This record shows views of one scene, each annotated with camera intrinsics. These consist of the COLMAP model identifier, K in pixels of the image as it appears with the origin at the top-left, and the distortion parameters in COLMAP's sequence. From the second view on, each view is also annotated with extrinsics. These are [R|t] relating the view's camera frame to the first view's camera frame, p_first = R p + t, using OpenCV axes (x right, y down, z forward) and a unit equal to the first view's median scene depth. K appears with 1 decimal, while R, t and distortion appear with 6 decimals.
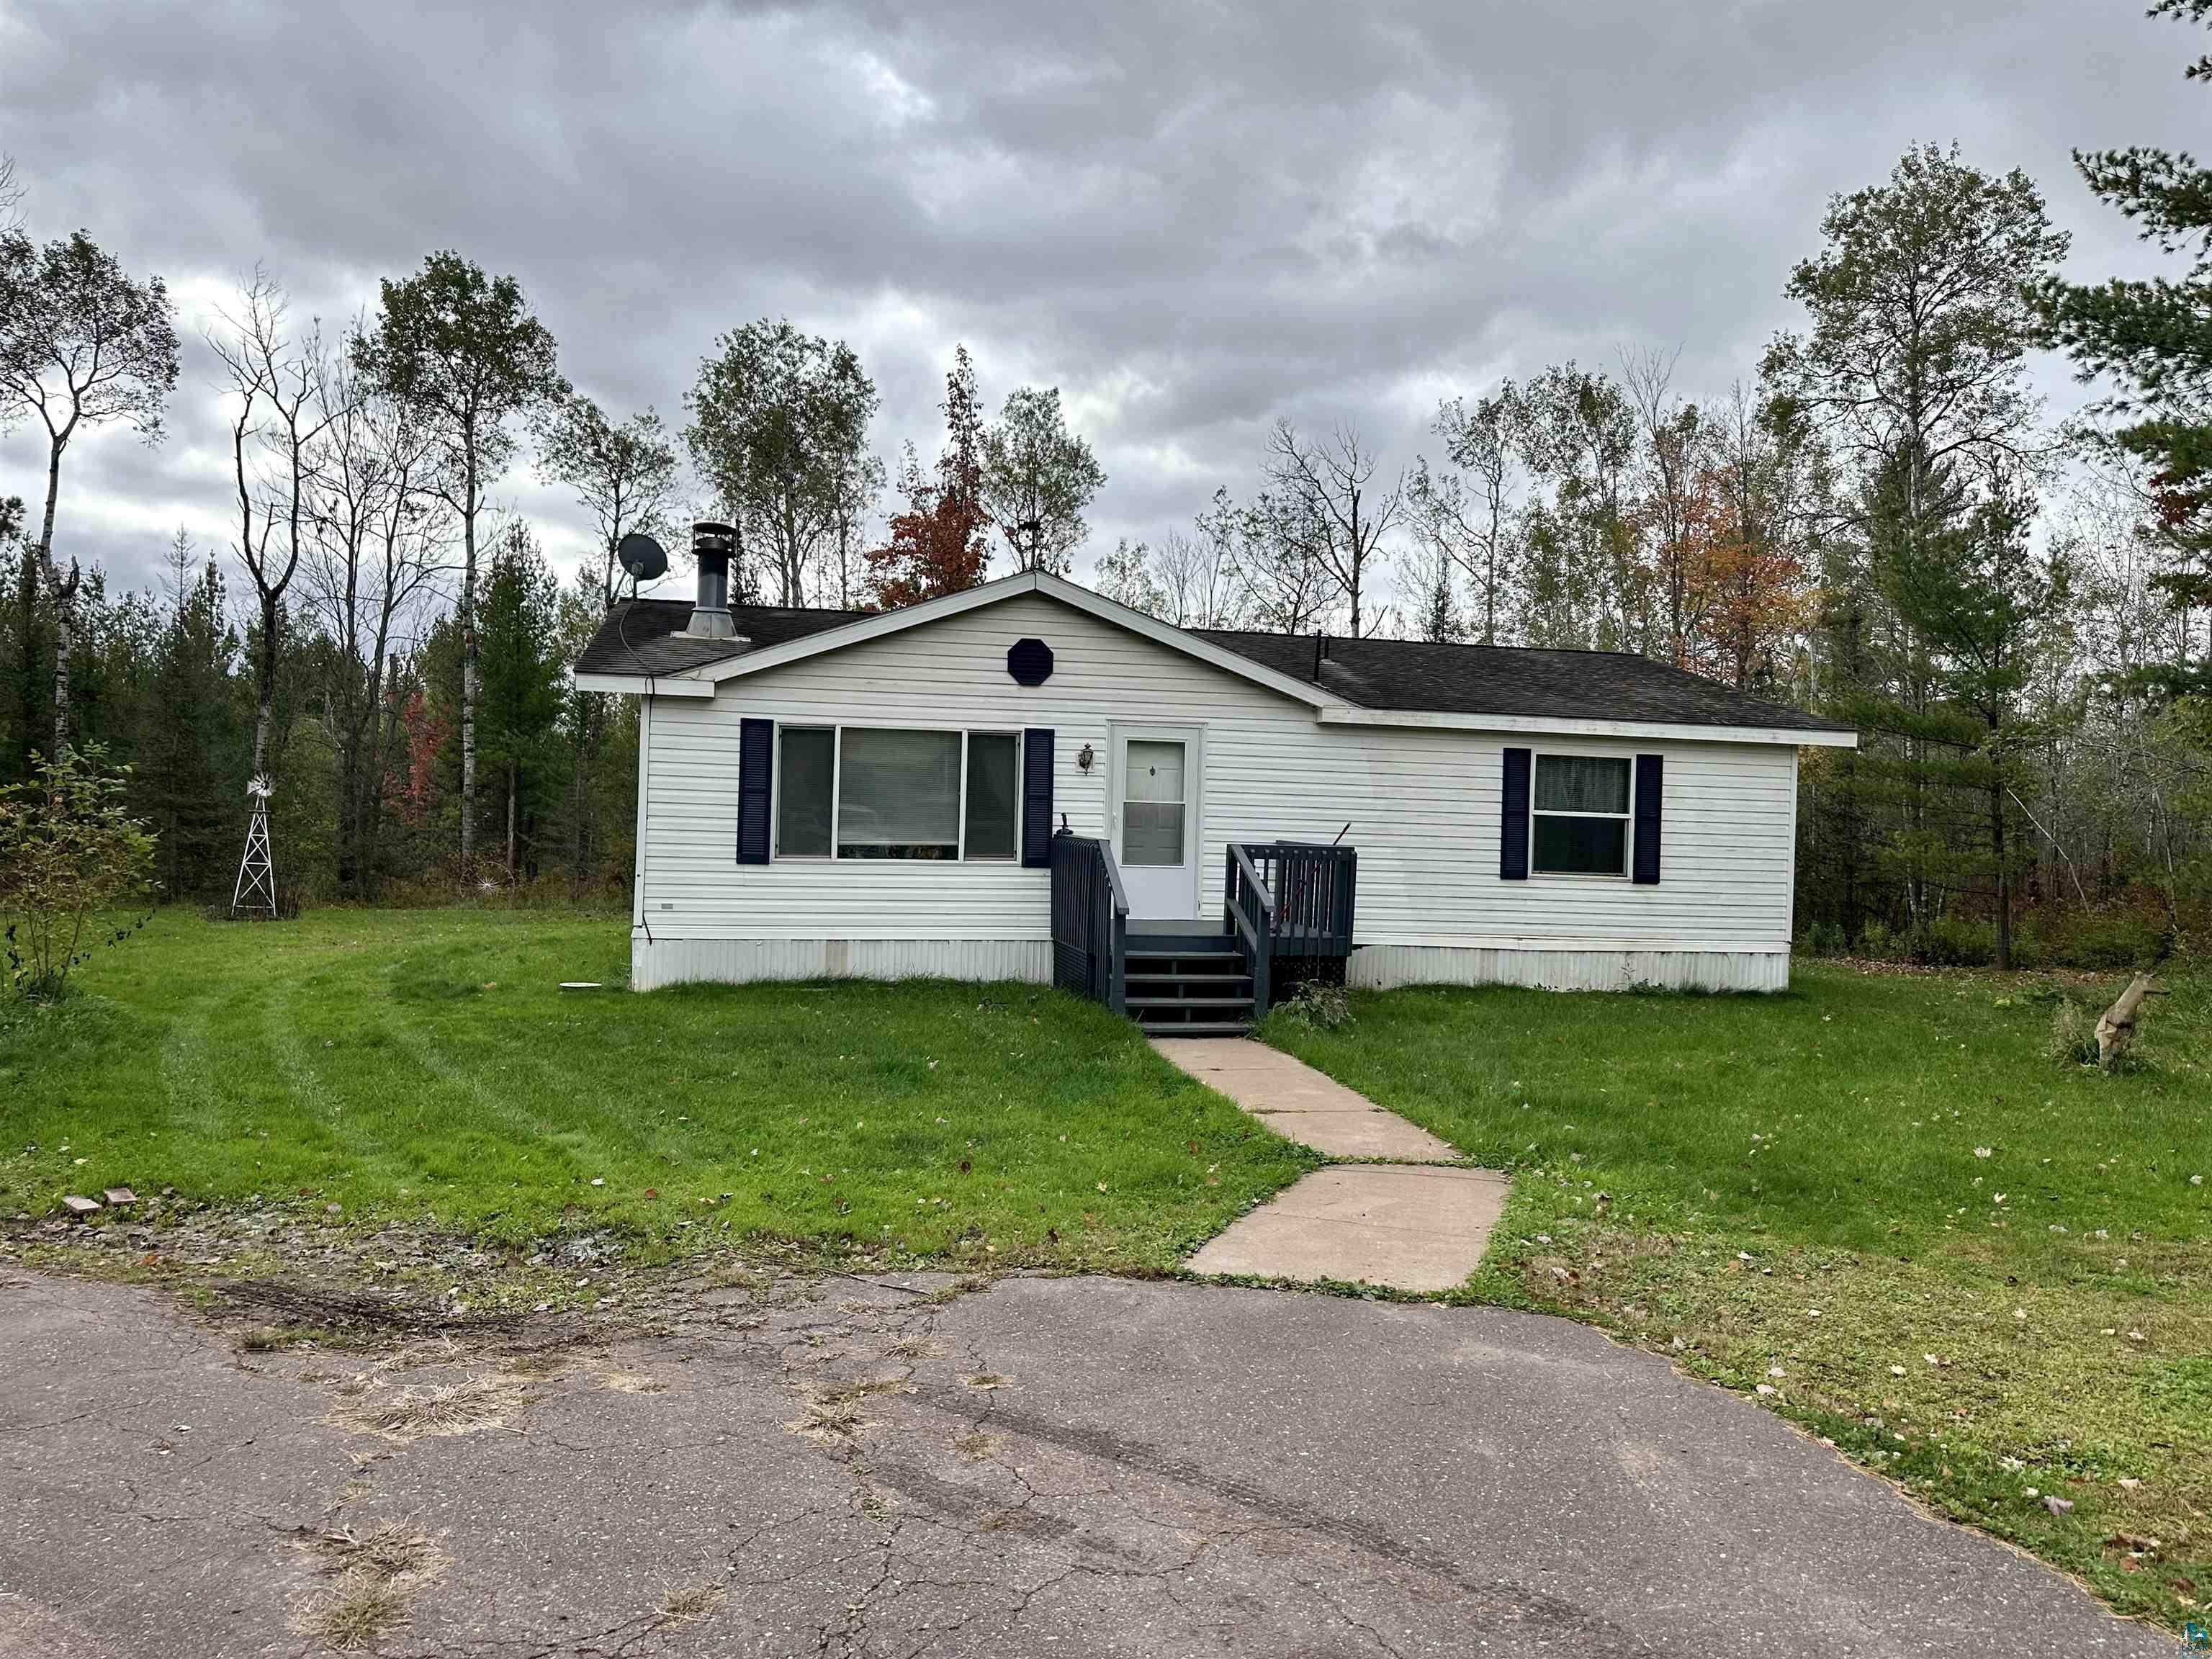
lens RADIAL K [[1572.7, 0, 1099.4], [0, 1572.7, 832.3], [0, 0, 1]] dist [0.056950, -0.060177]
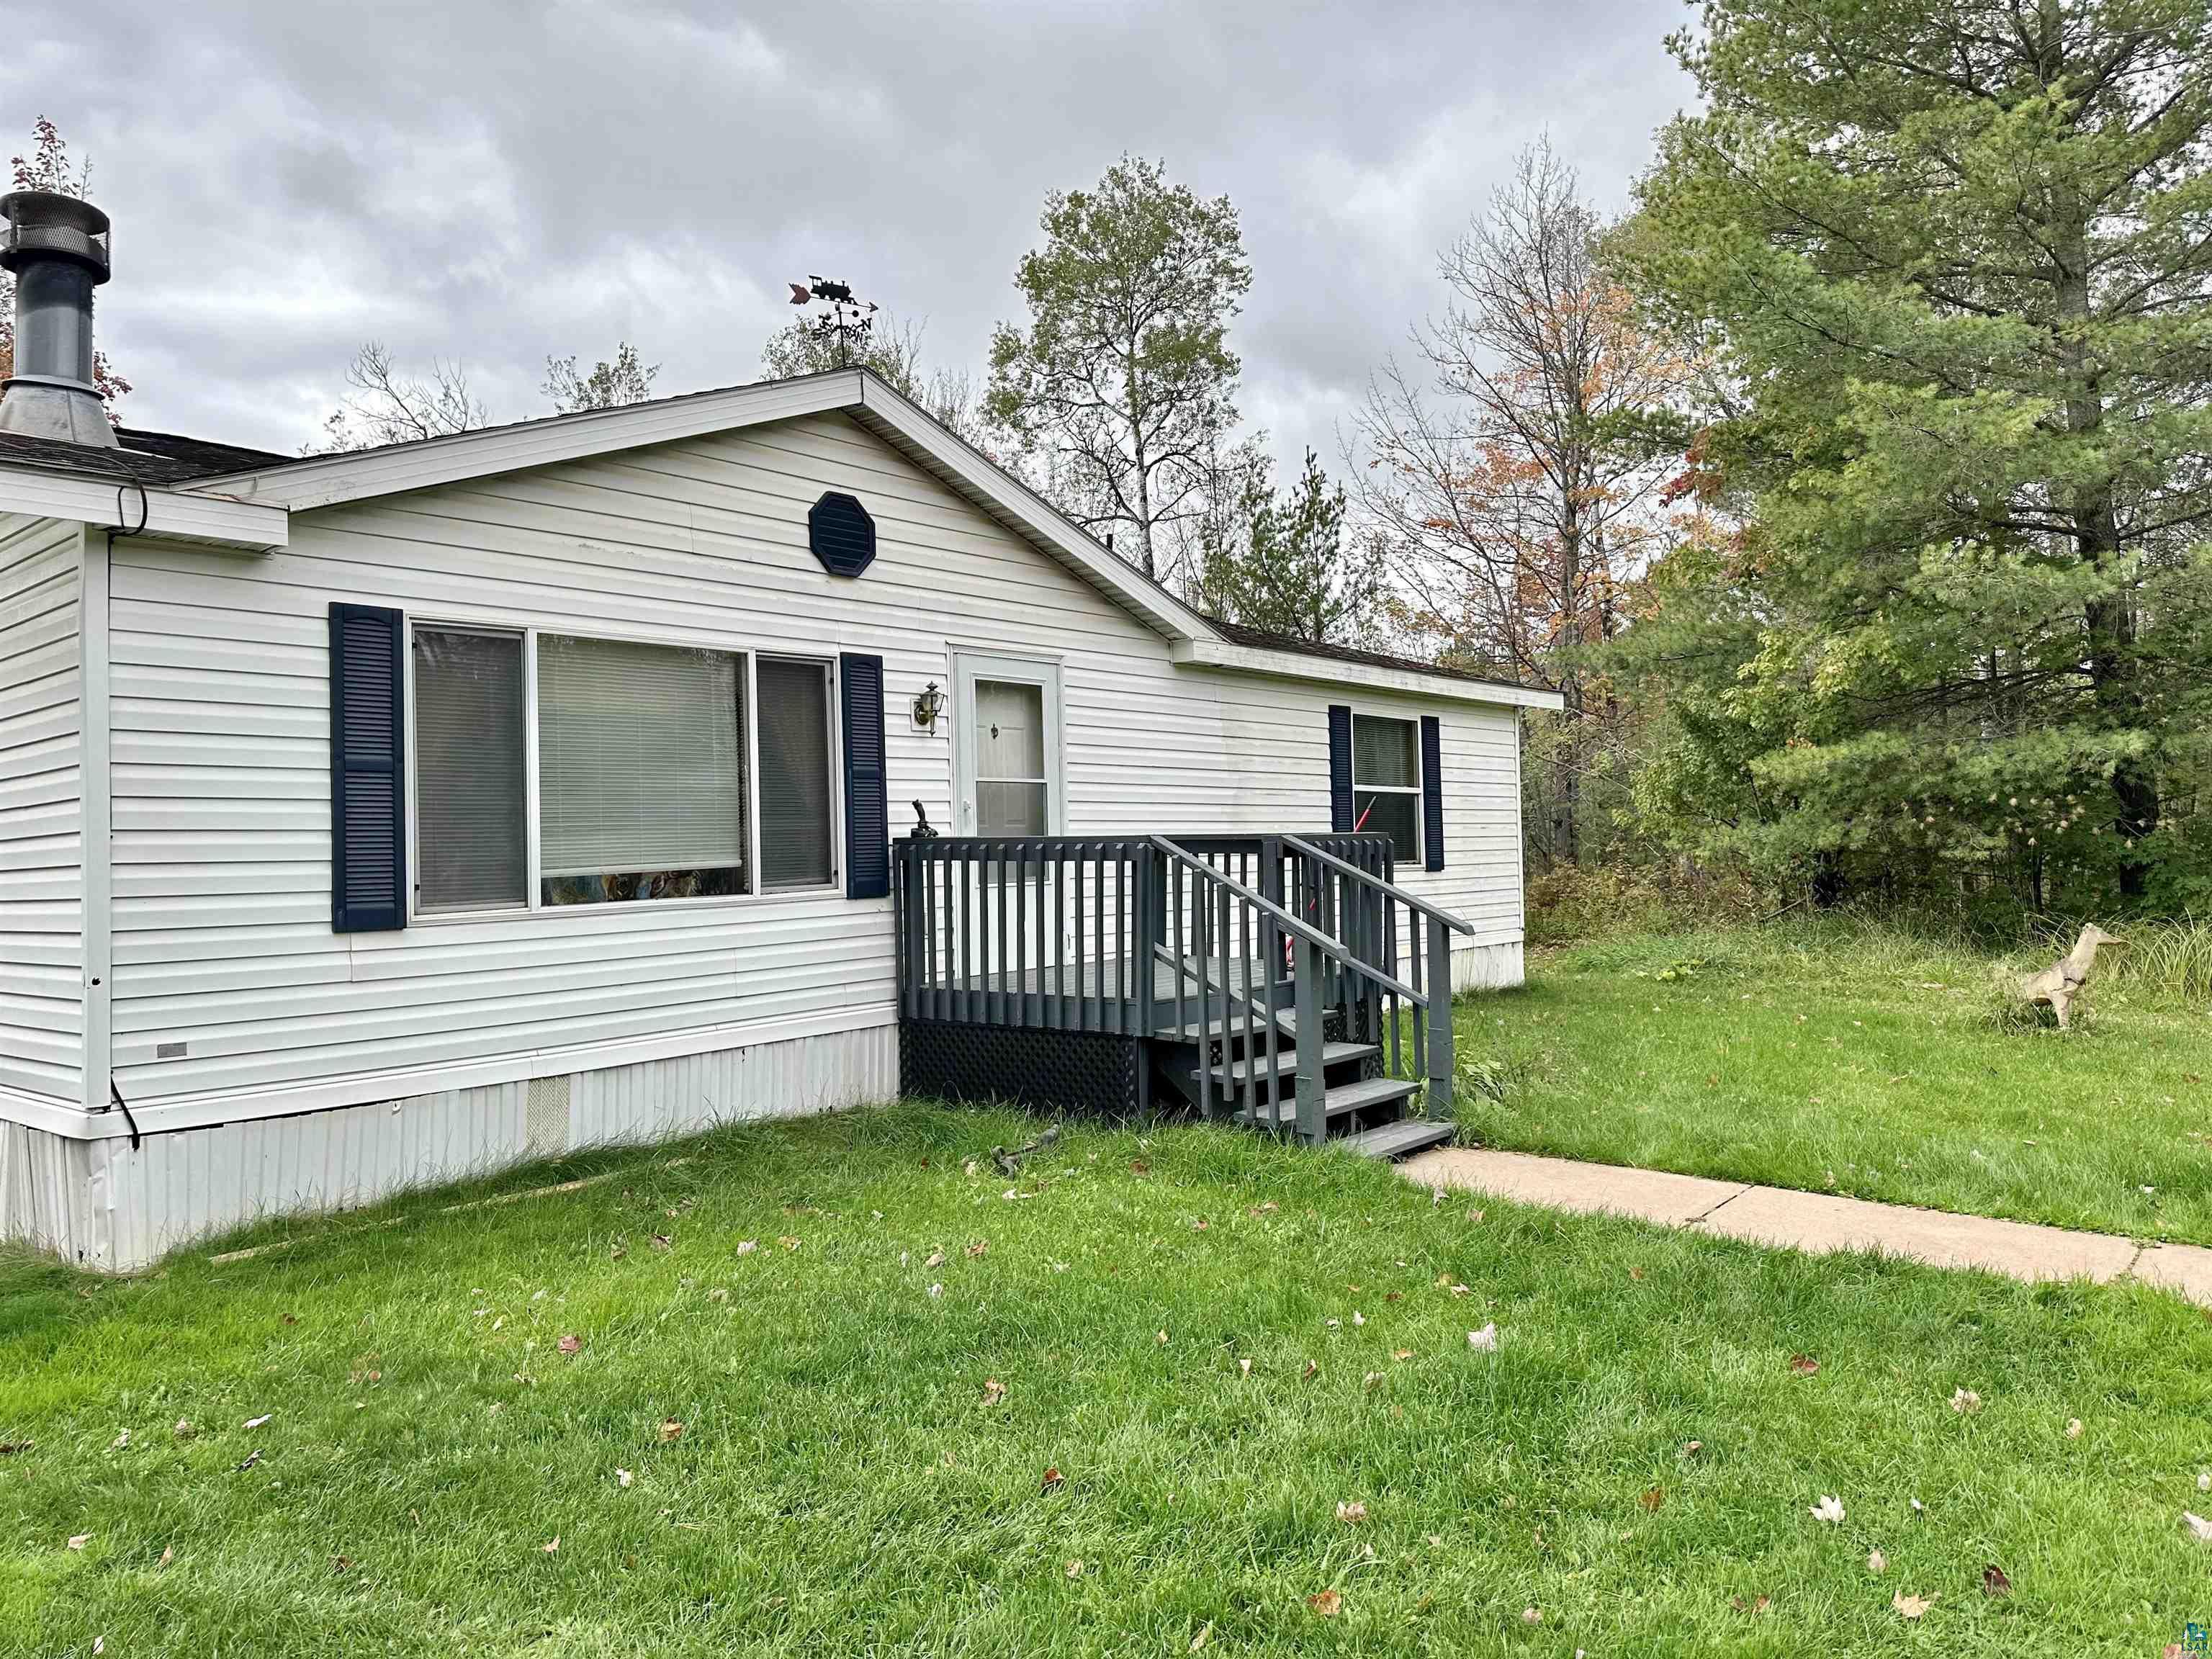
lens RADIAL K [[1553.0, 0, 1113.7], [0, 1553.0, 837.0], [0, 0, 1]] dist [0.055217, -0.057470]
pose [[0.789708, -0.042501, 0.612009, -0.139594], [0.047657, 0.998833, 0.007870, 0.000049], [-0.611629, 0.022952, 0.790812, 0.222830]]
